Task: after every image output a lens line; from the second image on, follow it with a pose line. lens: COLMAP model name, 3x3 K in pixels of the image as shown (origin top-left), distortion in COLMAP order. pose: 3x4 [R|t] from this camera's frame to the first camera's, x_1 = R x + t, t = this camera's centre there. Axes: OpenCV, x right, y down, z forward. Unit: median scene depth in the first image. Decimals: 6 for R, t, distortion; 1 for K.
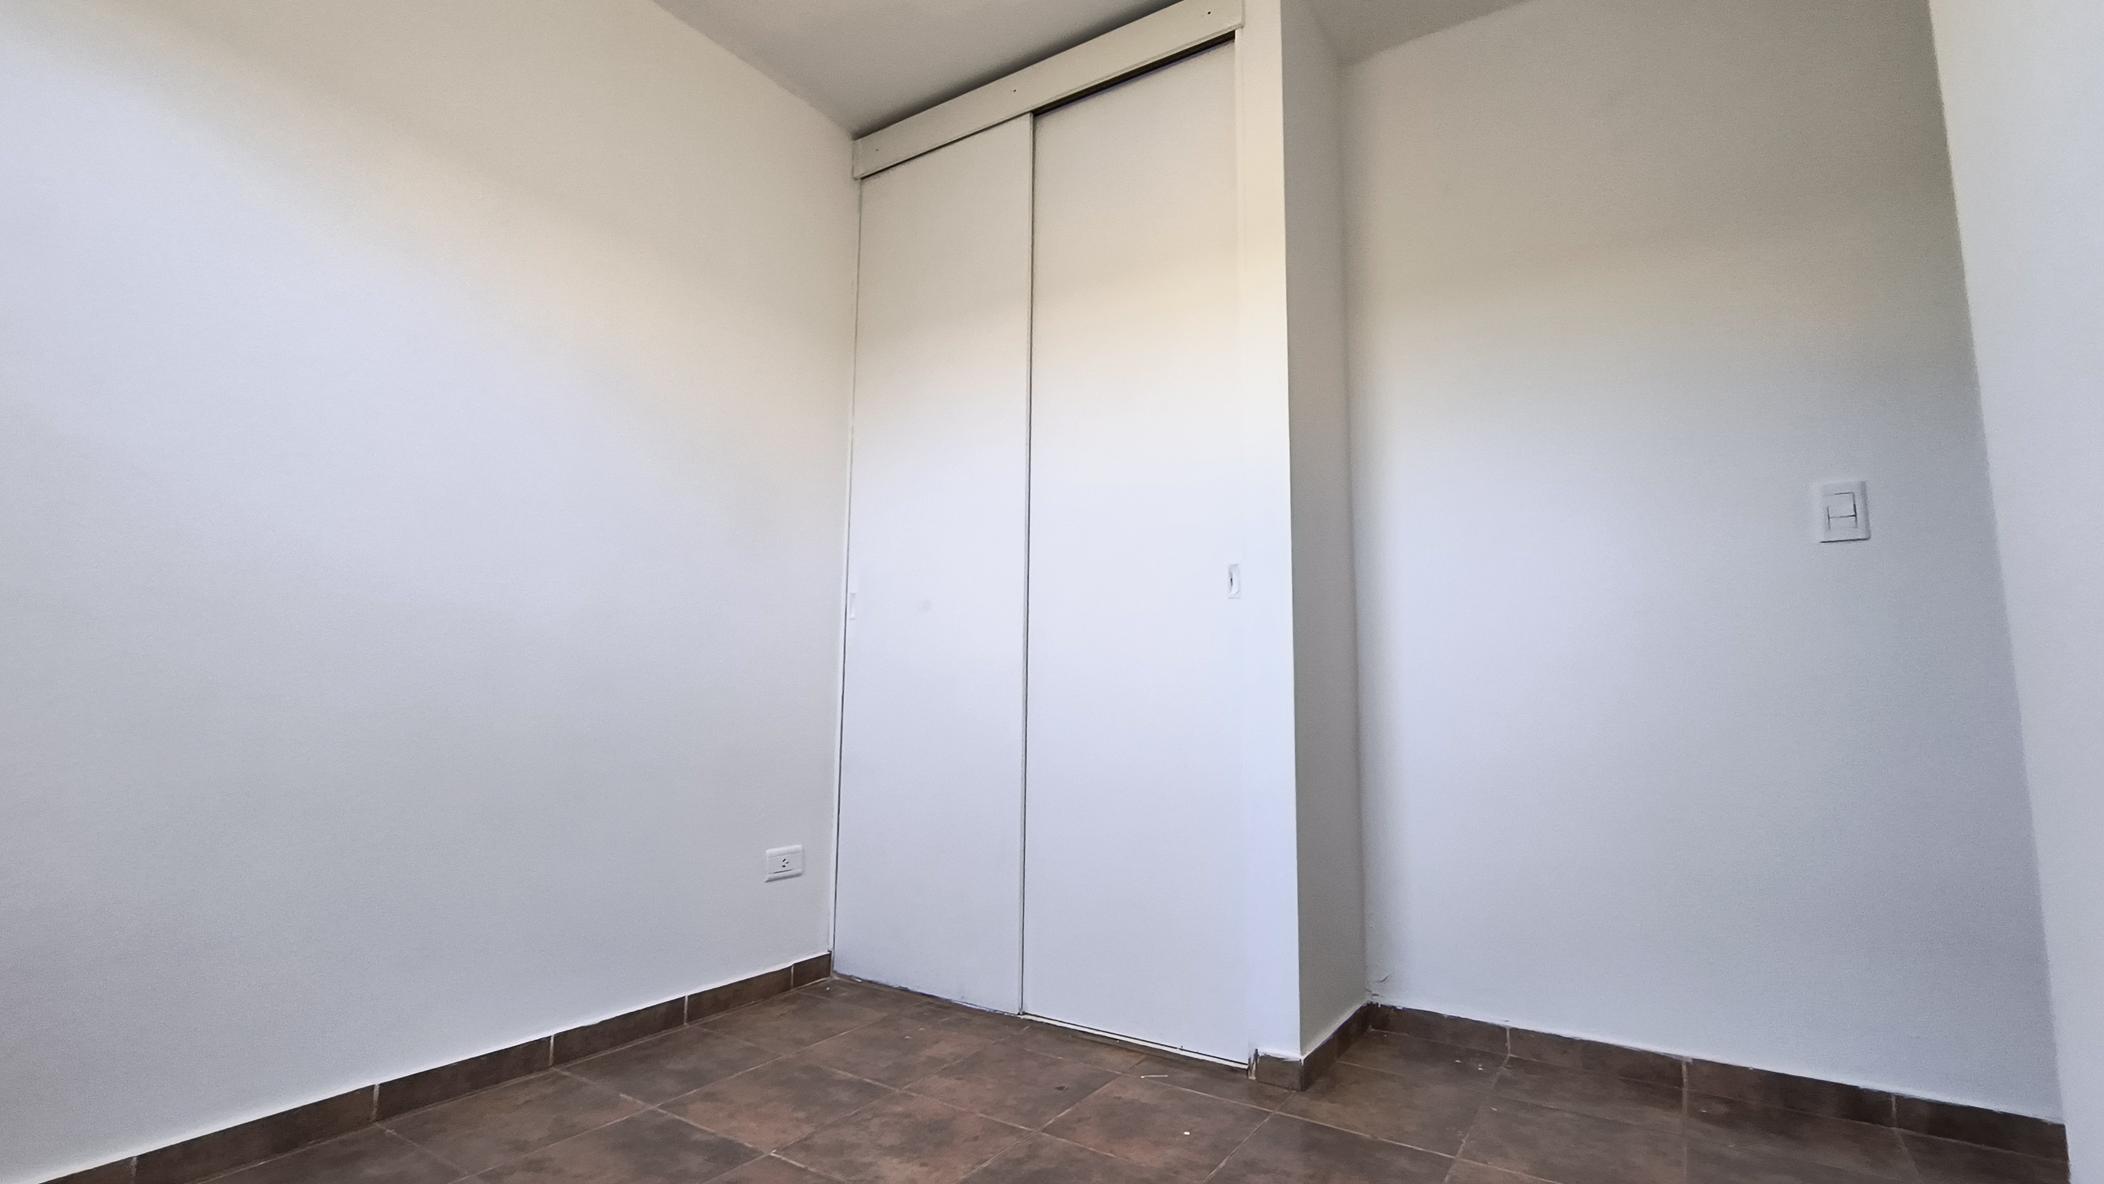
lens RADIAL K [[958.4, 0, 1046.7], [0, 958.4, 591.8], [0, 0, 1]] dist [-0.001033, -0.000047]
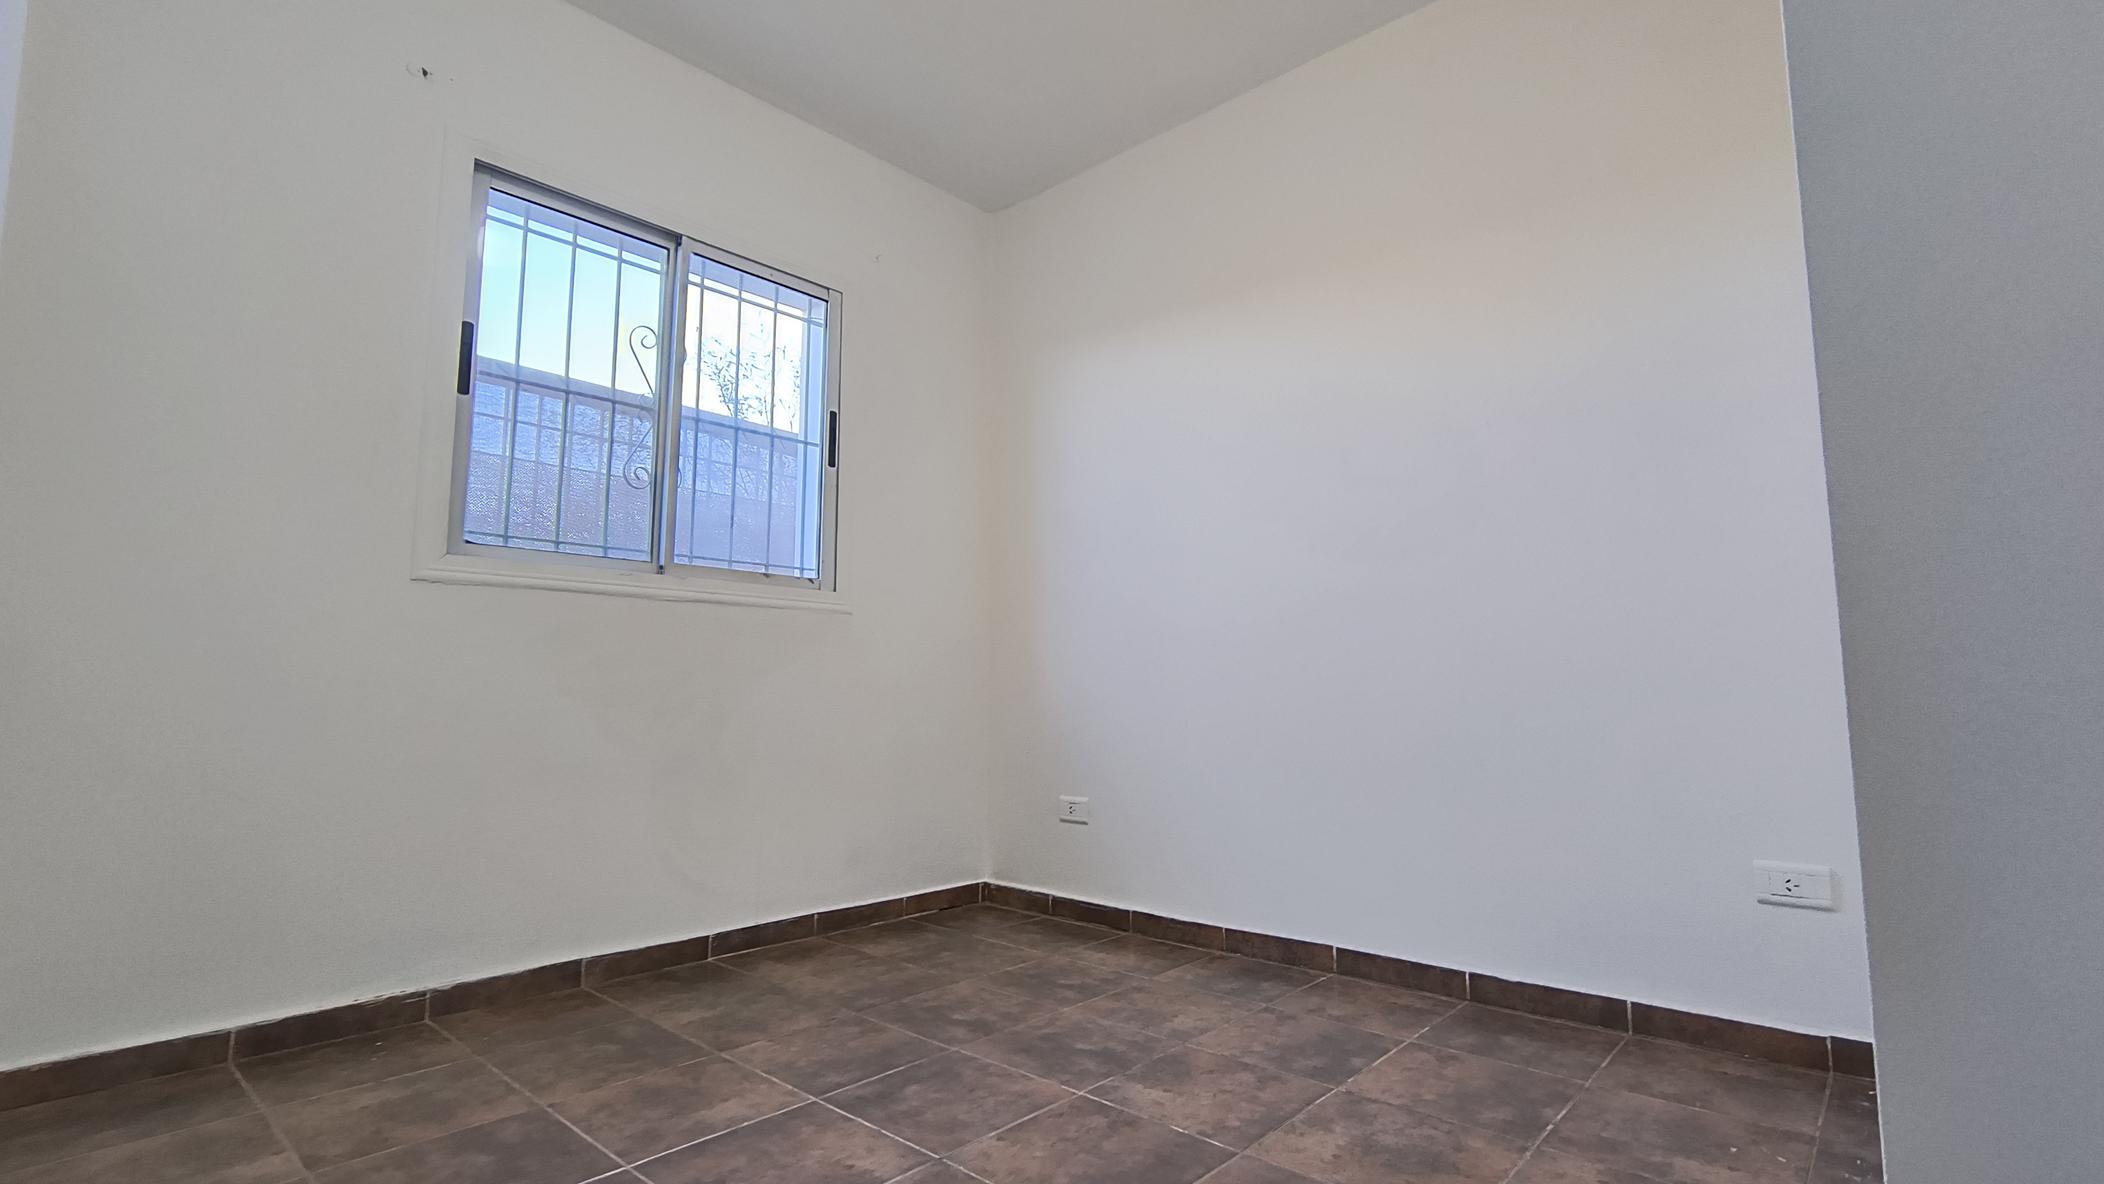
lens RADIAL K [[958.4, 0, 1047.9], [0, 958.4, 592.7], [0, 0, 1]] dist [-0.001033, -0.000047]
pose [[-0.163080, -0.127495, -0.978340, 0.714139], [0.106544, 0.983541, -0.145933, 0.153996], [0.980843, -0.128035, -0.146812, 0.782161]]
